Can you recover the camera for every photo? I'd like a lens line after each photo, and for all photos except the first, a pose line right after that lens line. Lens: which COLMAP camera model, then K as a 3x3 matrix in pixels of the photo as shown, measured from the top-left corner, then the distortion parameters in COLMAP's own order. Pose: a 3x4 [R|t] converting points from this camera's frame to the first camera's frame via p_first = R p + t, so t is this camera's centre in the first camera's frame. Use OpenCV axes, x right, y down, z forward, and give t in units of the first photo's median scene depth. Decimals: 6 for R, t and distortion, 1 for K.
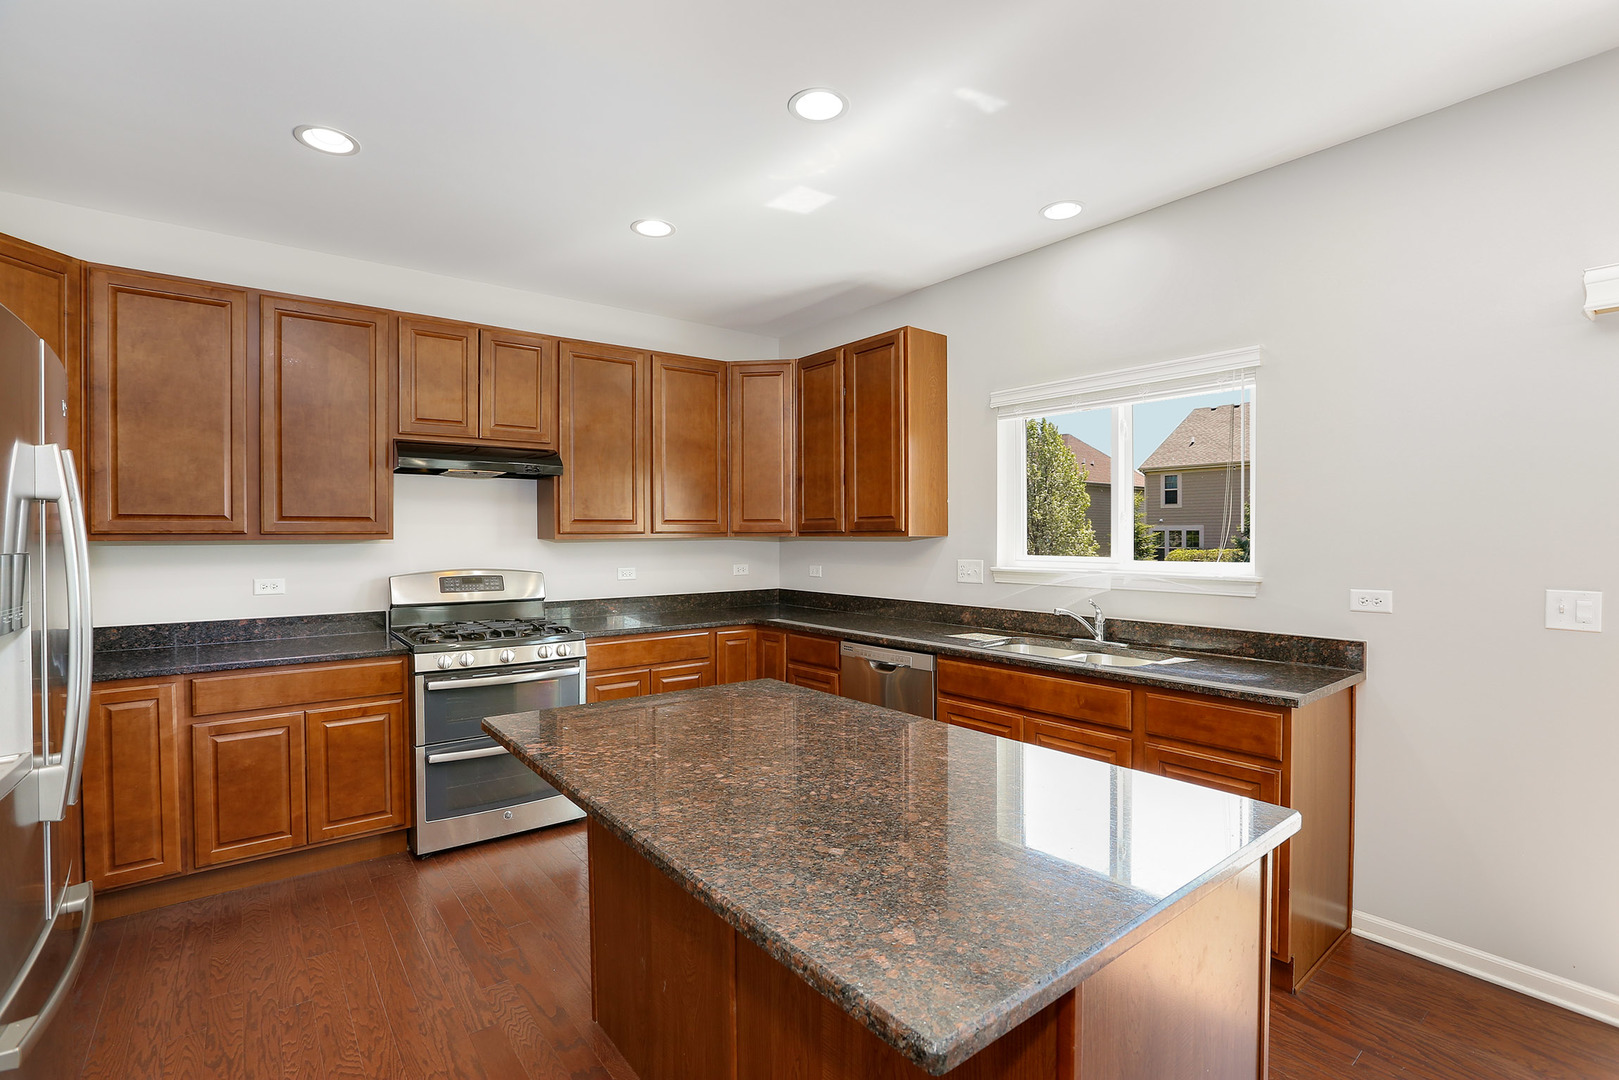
lens RADIAL K [[743.2, 0, 810.3], [0, 743.2, 543.1], [0, 0, 1]] dist [-0.028980, 0.004926]
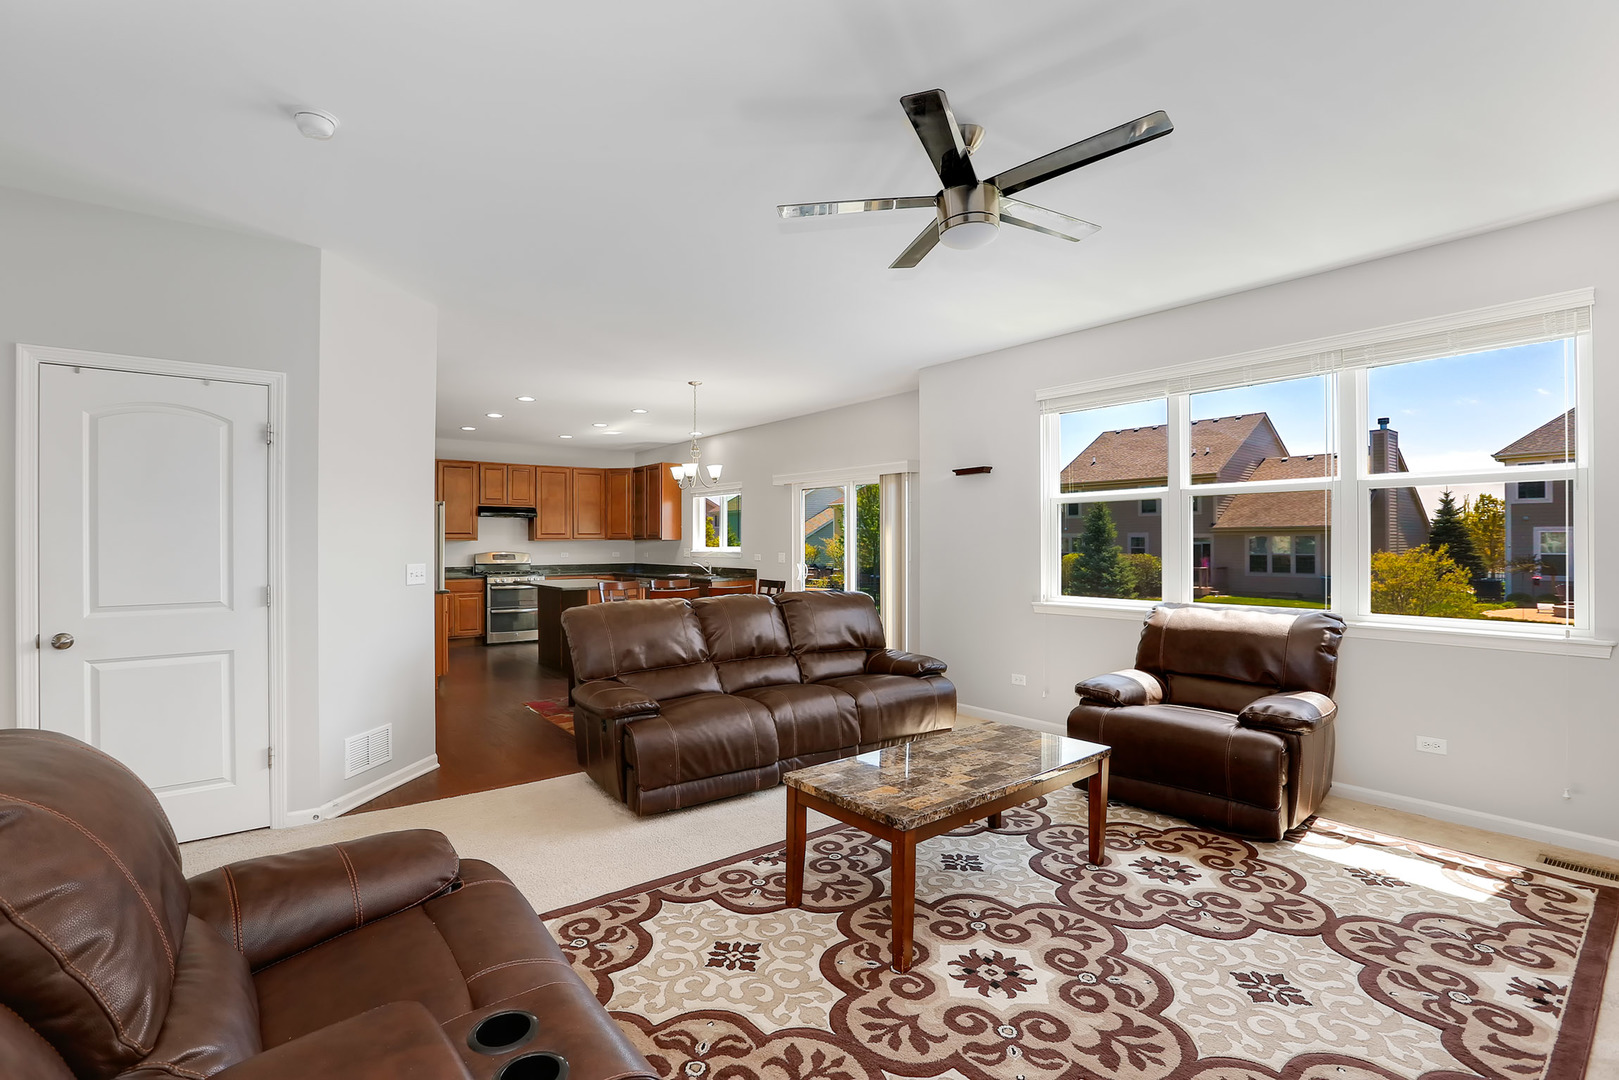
lens RADIAL K [[743.2, 0, 803.0], [0, 743.2, 541.8], [0, 0, 1]] dist [-0.028980, 0.004926]
pose [[0.999976, 0.001249, -0.006806, 0.725243], [-0.001324, 0.999939, -0.010969, 0.030068], [0.006792, 0.010978, 0.999917, -1.879583]]
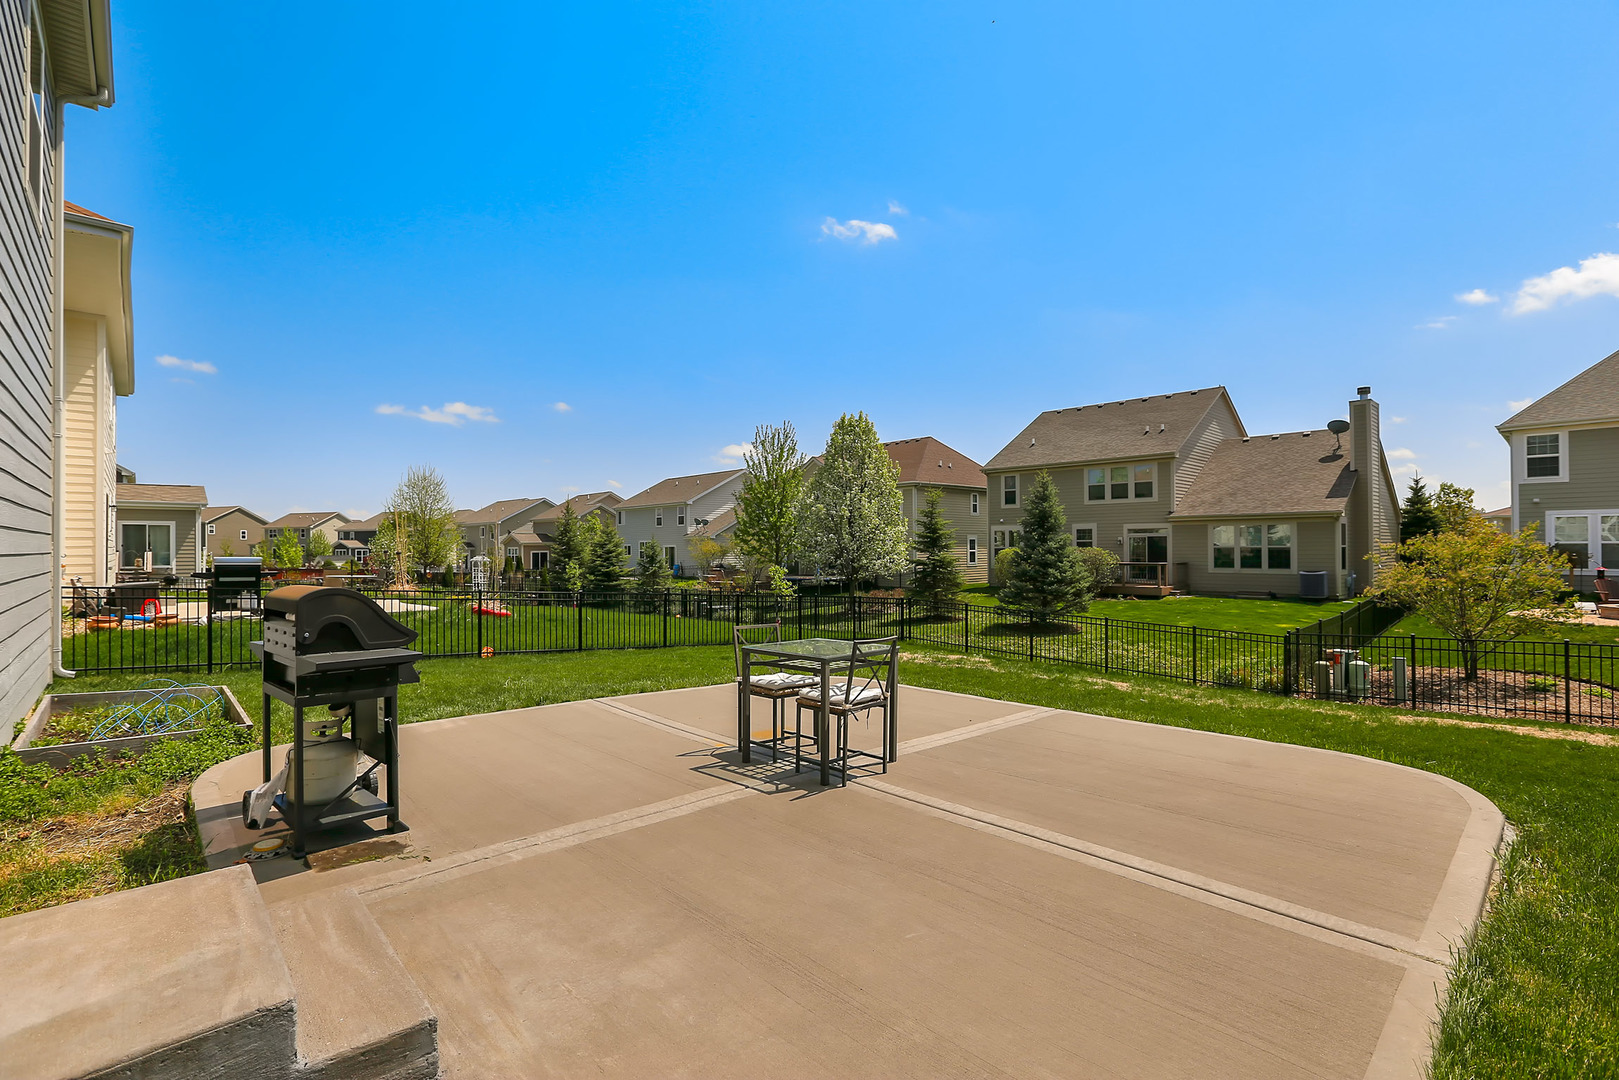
lens RADIAL K [[743.2, 0, 808.0], [0, 743.2, 541.6], [0, 0, 1]] dist [-0.028980, 0.004926]
pose [[0.997022, -0.002418, 0.077075, 1.420443], [0.003640, 0.999870, -0.015724, 0.139635], [-0.077027, 0.015958, 0.996901, 0.108326]]
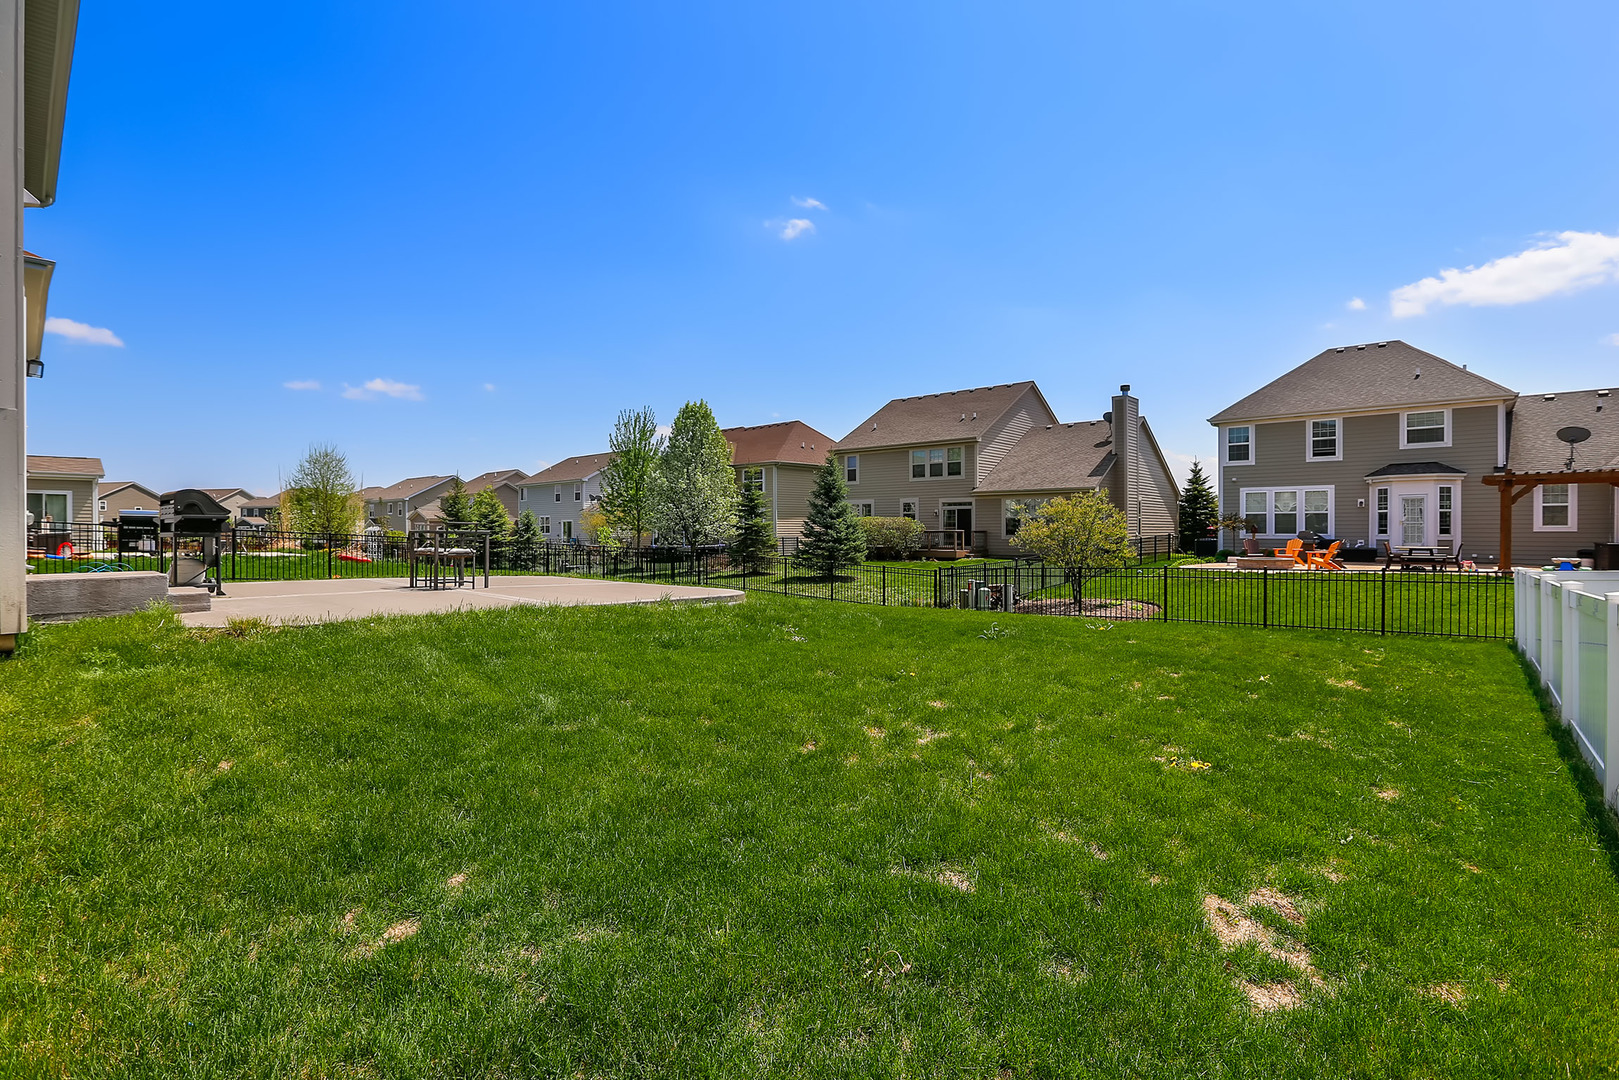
lens RADIAL K [[743.2, 0, 800.2], [0, 743.2, 538.5], [0, 0, 1]] dist [-0.028980, 0.004926]
pose [[0.987558, -0.001829, 0.157242, 2.402518], [0.001018, 0.999986, 0.005238, 0.325548], [-0.157249, -0.005012, 0.987546, -1.445600]]
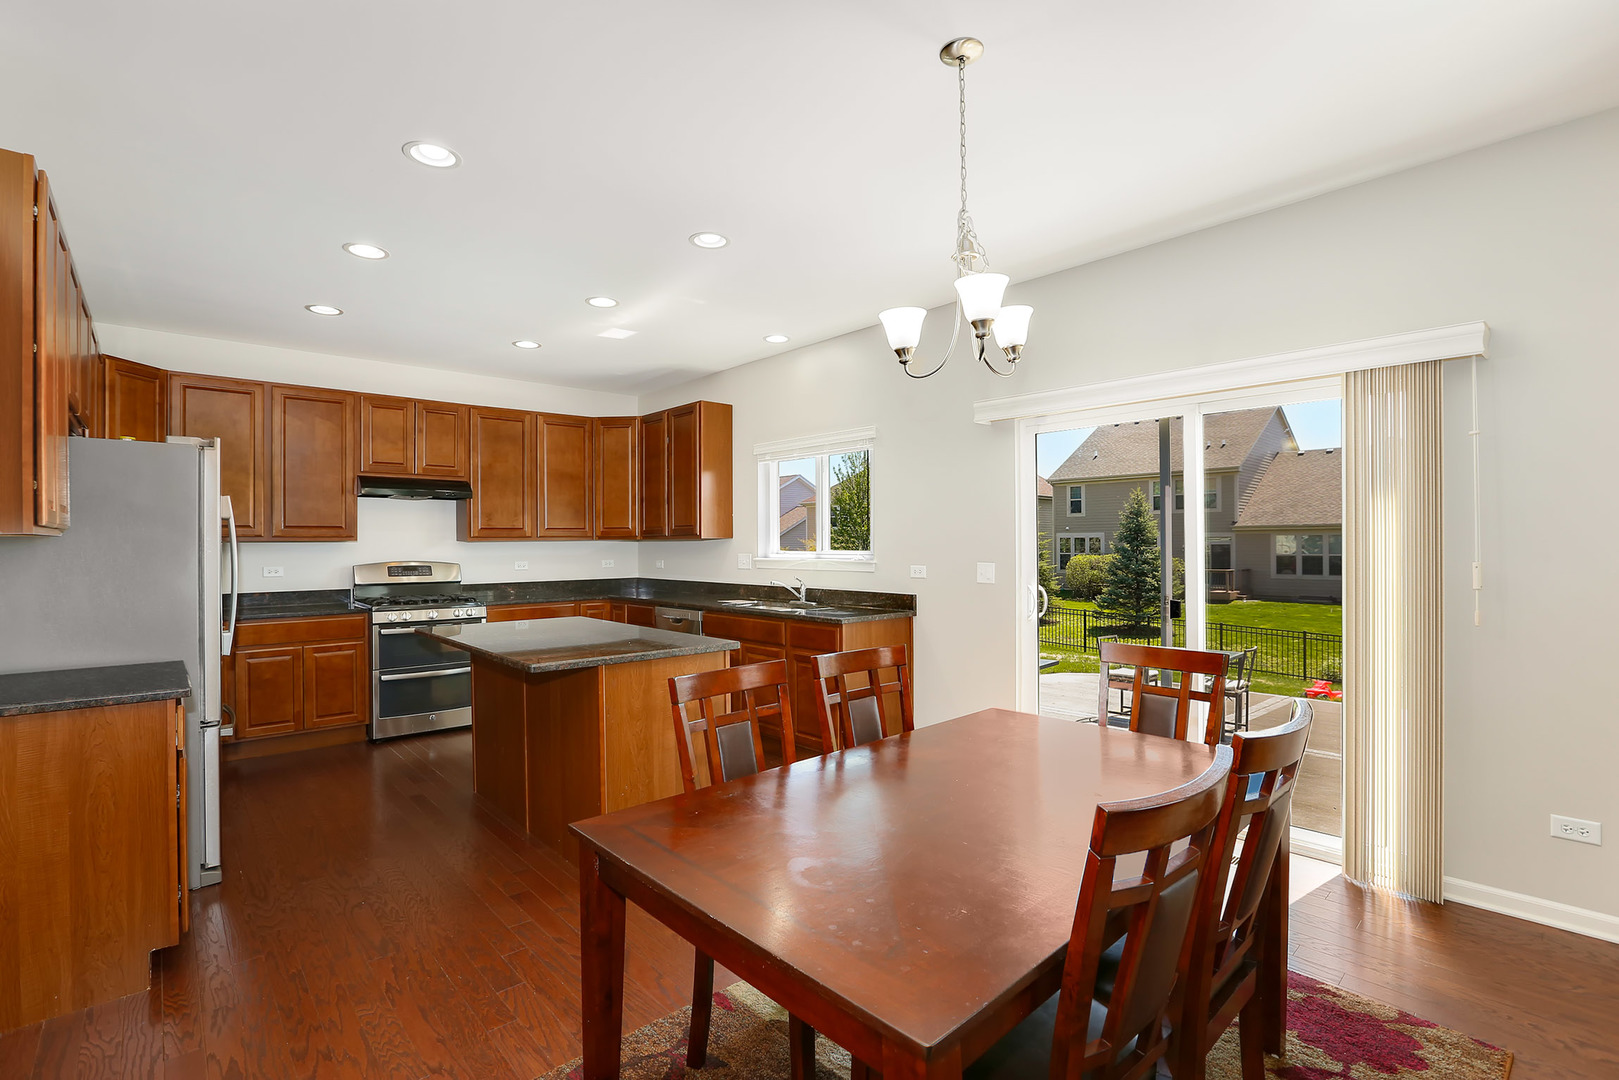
lens RADIAL K [[743.2, 0, 802.3], [0, 743.2, 543.2], [0, 0, 1]] dist [-0.028980, 0.004926]
pose [[0.998226, -0.002536, 0.059481, 0.266421], [0.003213, 0.999931, -0.011300, 0.020271], [-0.059448, 0.011472, 0.998165, -0.580397]]
